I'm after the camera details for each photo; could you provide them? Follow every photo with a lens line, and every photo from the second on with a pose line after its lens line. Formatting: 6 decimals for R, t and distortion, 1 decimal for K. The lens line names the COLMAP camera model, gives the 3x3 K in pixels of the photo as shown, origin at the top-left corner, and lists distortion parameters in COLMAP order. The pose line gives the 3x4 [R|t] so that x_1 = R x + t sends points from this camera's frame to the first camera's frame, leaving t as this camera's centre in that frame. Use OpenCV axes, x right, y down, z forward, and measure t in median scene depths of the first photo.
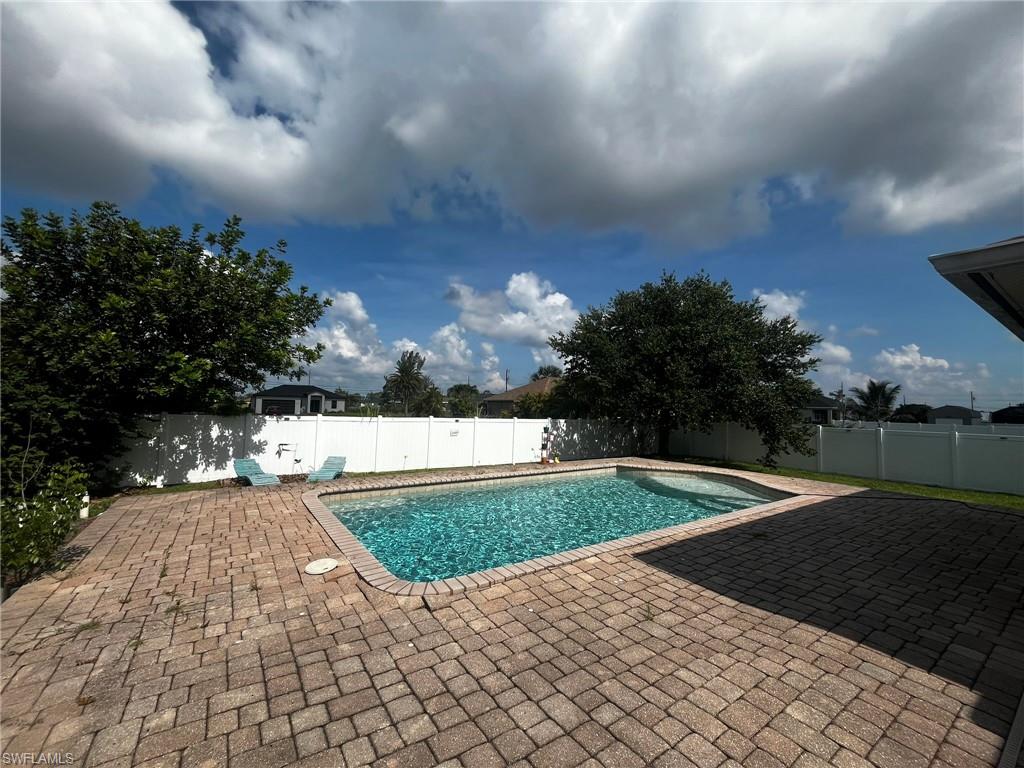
lens RADIAL K [[415.9, 0, 512.0], [0, 415.9, 384.0], [0, 0, 1]] dist [0.009125, 0.000146]
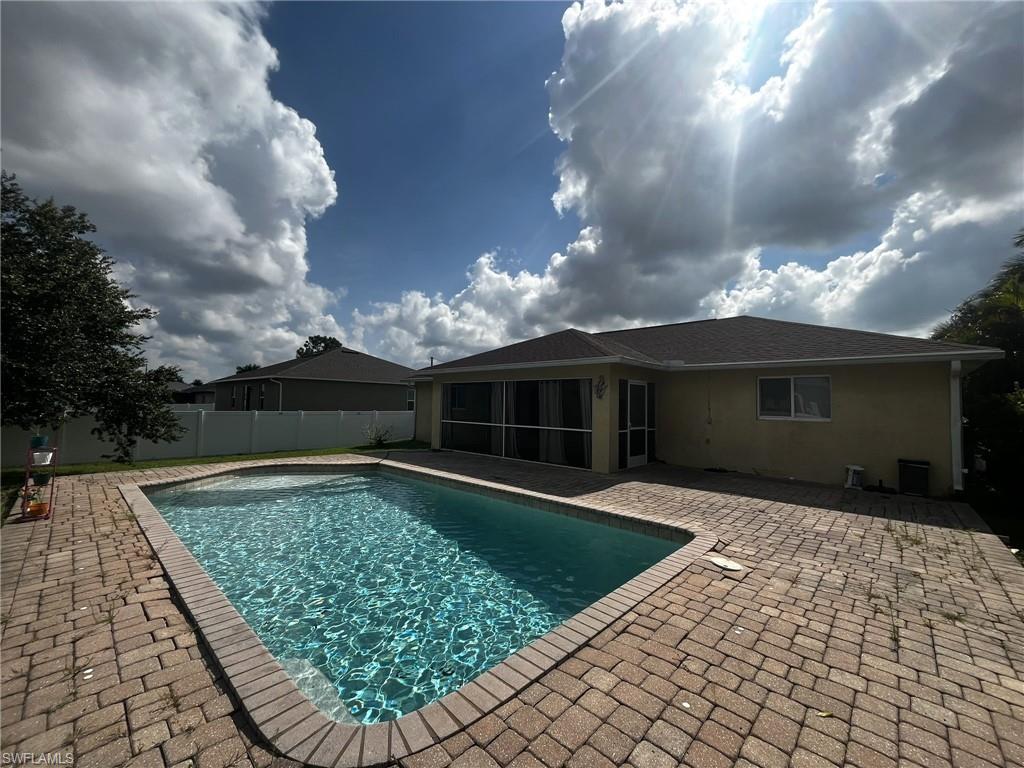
lens RADIAL K [[415.9, 0, 512.0], [0, 415.9, 384.0], [0, 0, 1]] dist [0.009125, 0.000146]
pose [[-0.225161, 0.023762, 0.974032, -1.368940], [-0.081830, 0.995709, -0.043206, 0.081797], [-0.970879, -0.089433, -0.222251, 1.806273]]
